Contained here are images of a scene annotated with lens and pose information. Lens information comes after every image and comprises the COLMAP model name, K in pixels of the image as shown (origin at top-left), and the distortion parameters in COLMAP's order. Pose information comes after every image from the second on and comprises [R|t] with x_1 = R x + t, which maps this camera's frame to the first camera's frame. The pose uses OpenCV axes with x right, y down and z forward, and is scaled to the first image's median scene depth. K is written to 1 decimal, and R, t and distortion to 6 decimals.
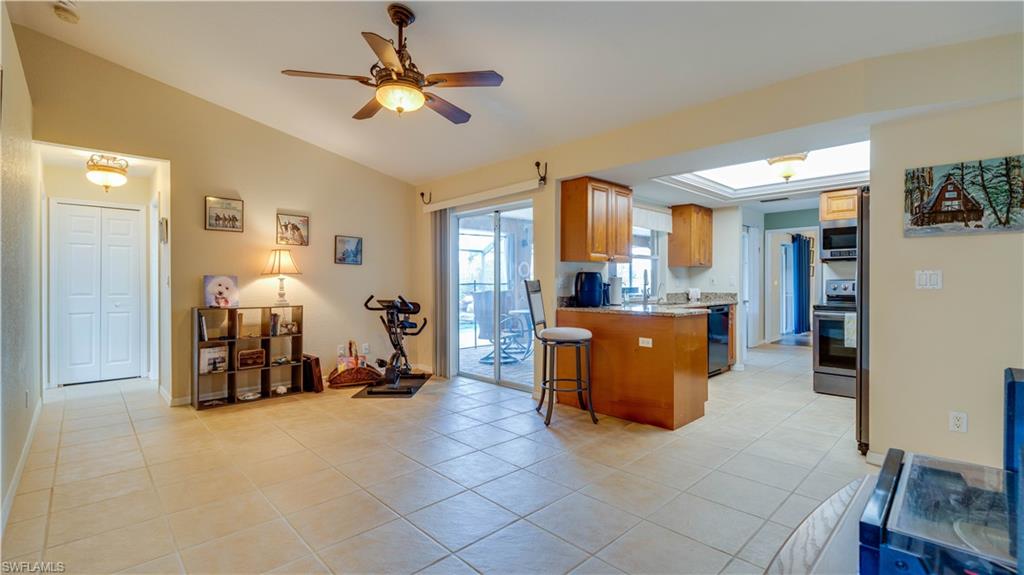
lens RADIAL K [[451.2, 0, 510.4], [0, 451.2, 284.5], [0, 0, 1]] dist [-0.000683, 0.000173]
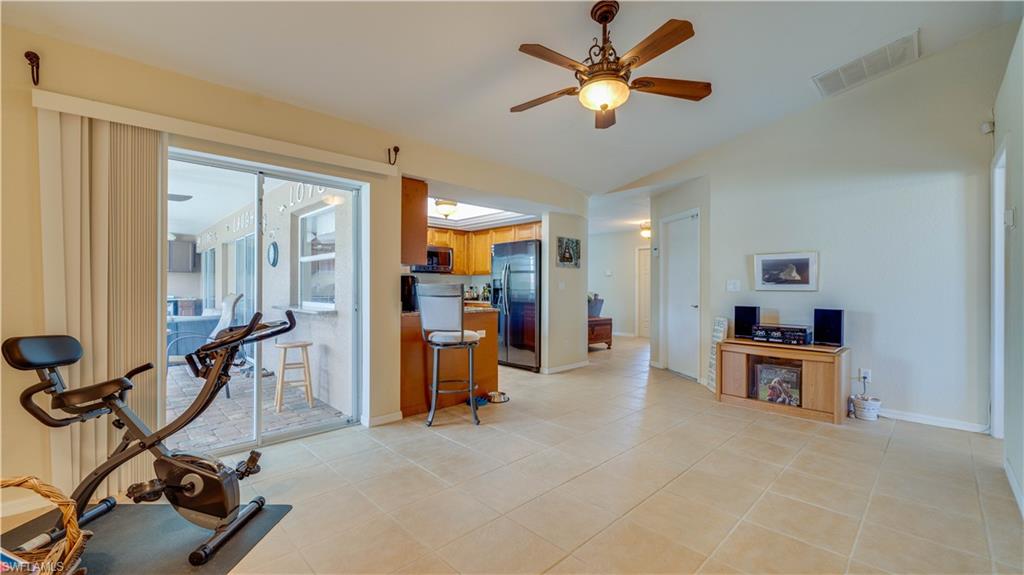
lens RADIAL K [[411.6, 0, 515.0], [0, 411.6, 287.2], [0, 0, 1]] dist [-0.000047, -0.000098]
pose [[-0.008166, 0.001628, 0.999965, -1.156193], [0.001971, 0.999997, -0.001612, -0.001172], [-0.999965, 0.001958, -0.008169, 1.233934]]
